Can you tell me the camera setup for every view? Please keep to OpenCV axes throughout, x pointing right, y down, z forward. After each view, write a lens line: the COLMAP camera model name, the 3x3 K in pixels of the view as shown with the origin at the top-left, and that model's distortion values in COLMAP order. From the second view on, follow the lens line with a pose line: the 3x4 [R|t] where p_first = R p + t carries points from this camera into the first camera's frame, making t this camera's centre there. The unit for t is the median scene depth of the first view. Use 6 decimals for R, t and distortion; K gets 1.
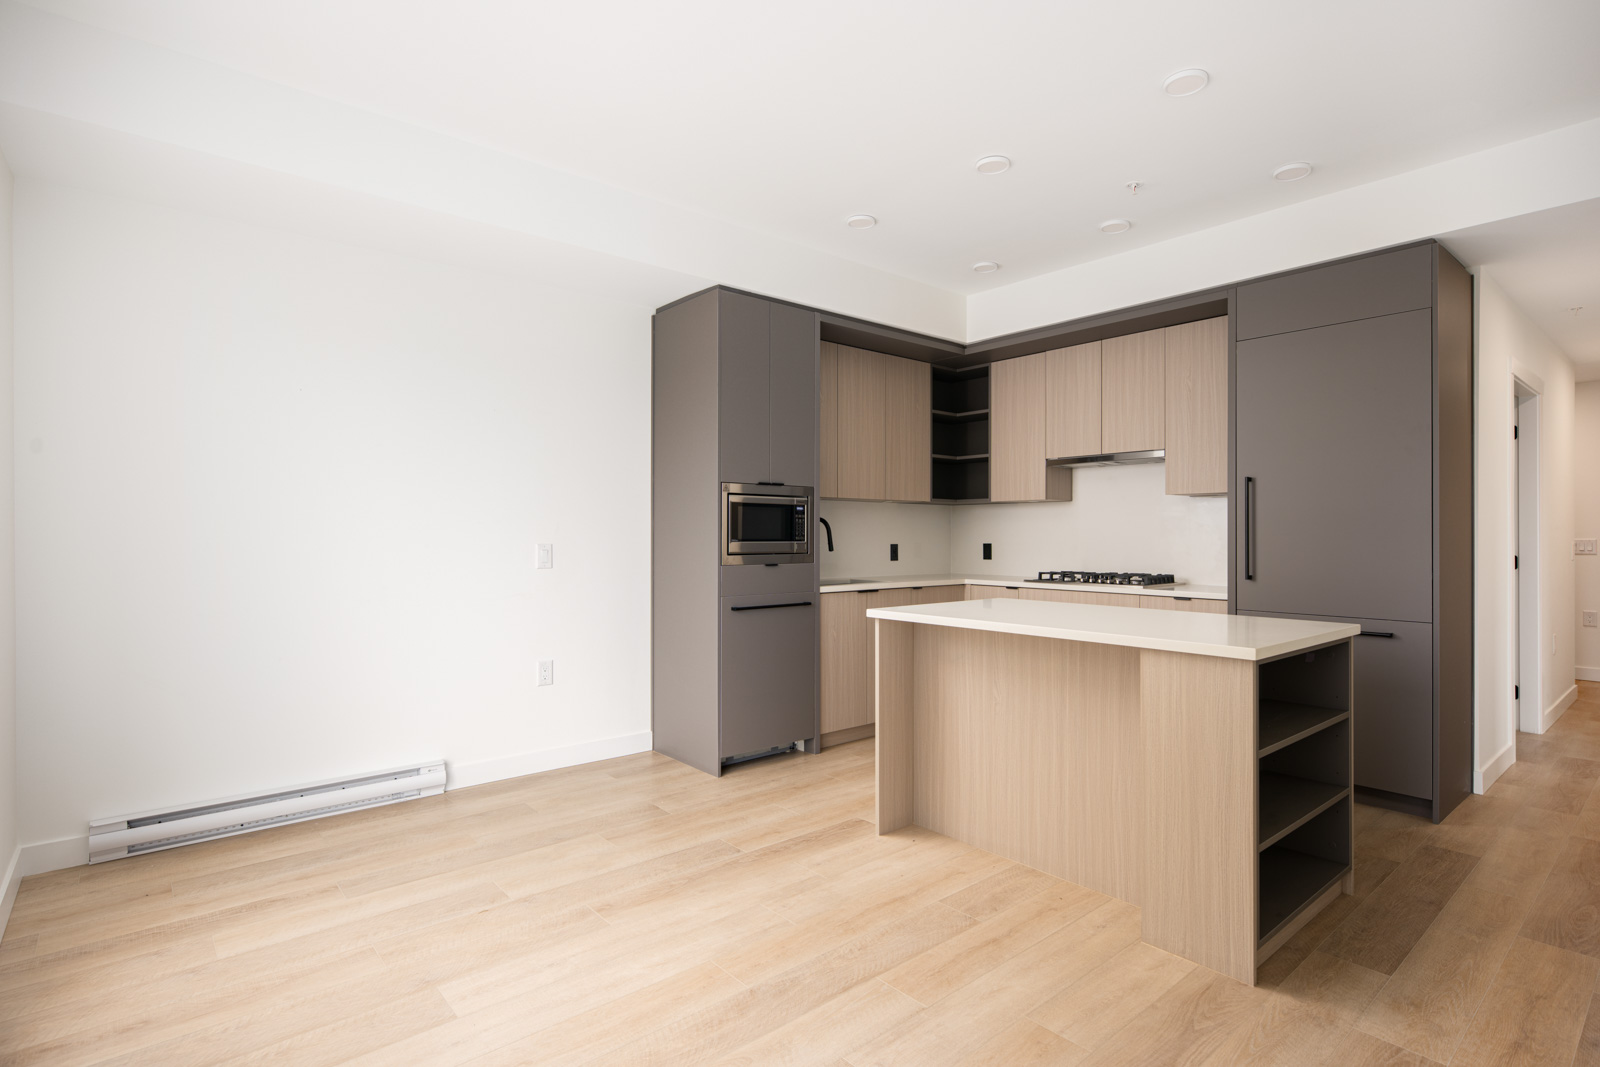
lens RADIAL K [[794.7, 0, 799.6], [0, 794.7, 532.6], [0, 0, 1]] dist [0.001027, 0.000724]
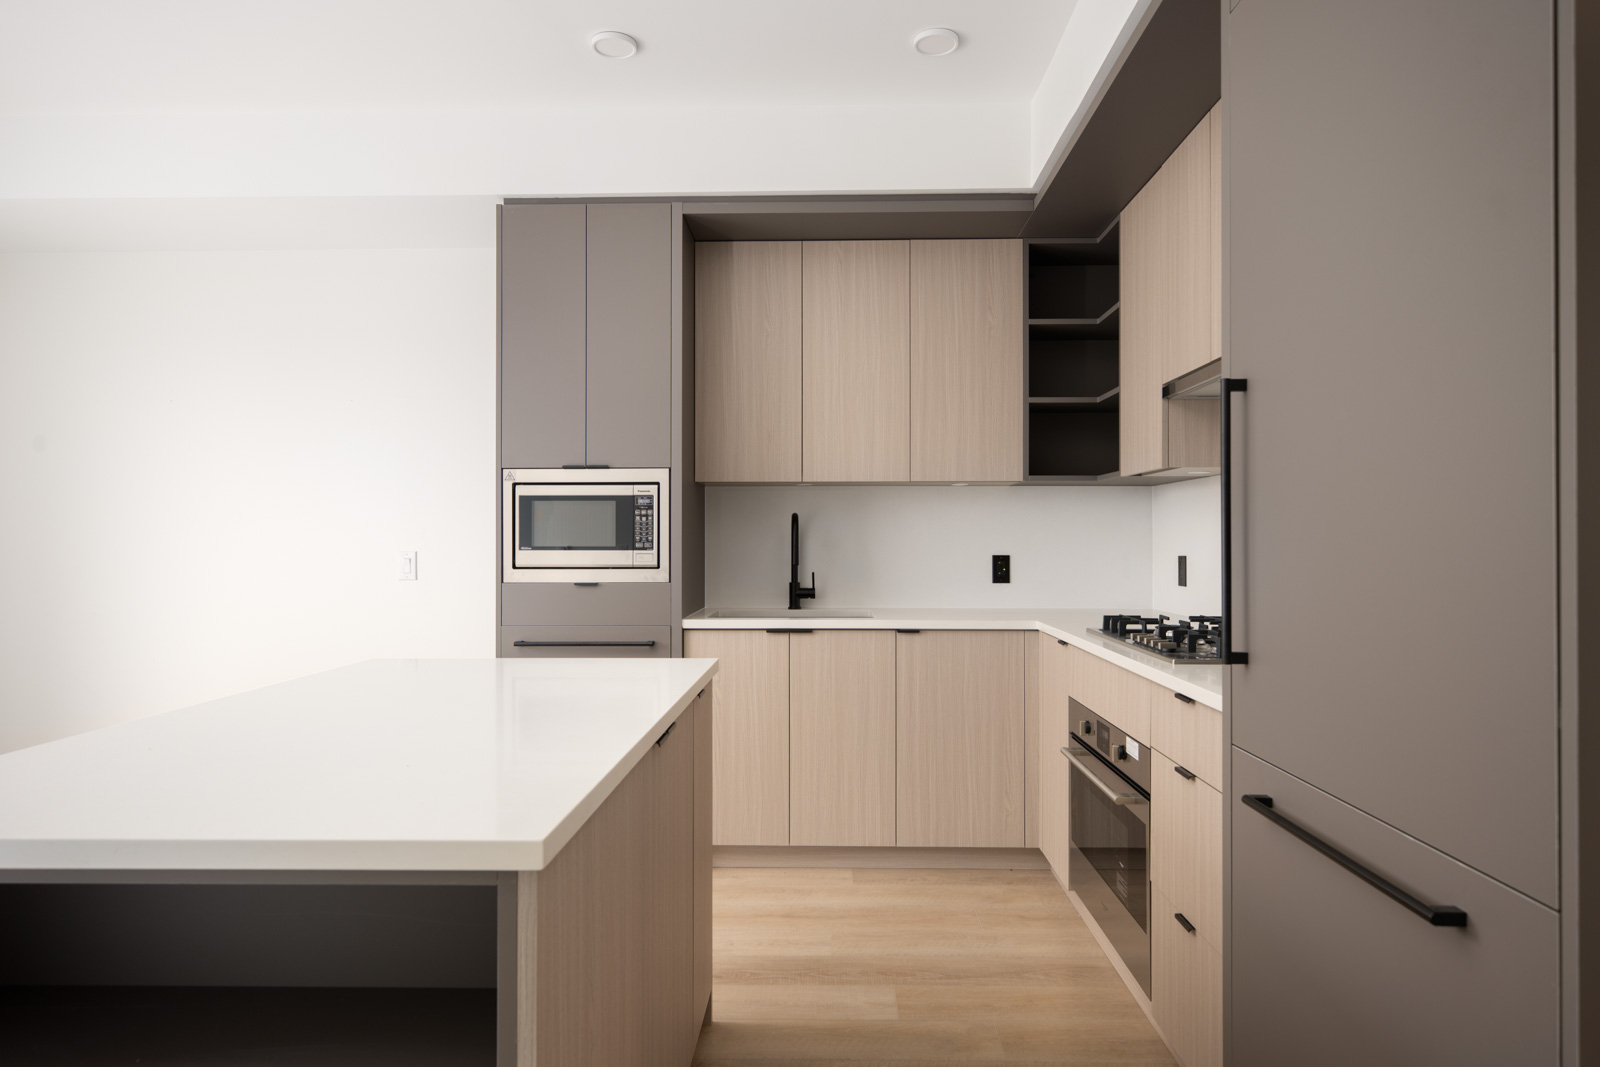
lens RADIAL K [[940.2, 0, 805.2], [0, 940.2, 537.8], [0, 0, 1]] dist [0.000680, 0.000385]
pose [[0.745884, -0.001965, -0.666072, 0.635554], [0.003358, 0.999994, 0.000810, 0.000484], [0.666067, -0.002840, 0.745887, 0.504140]]
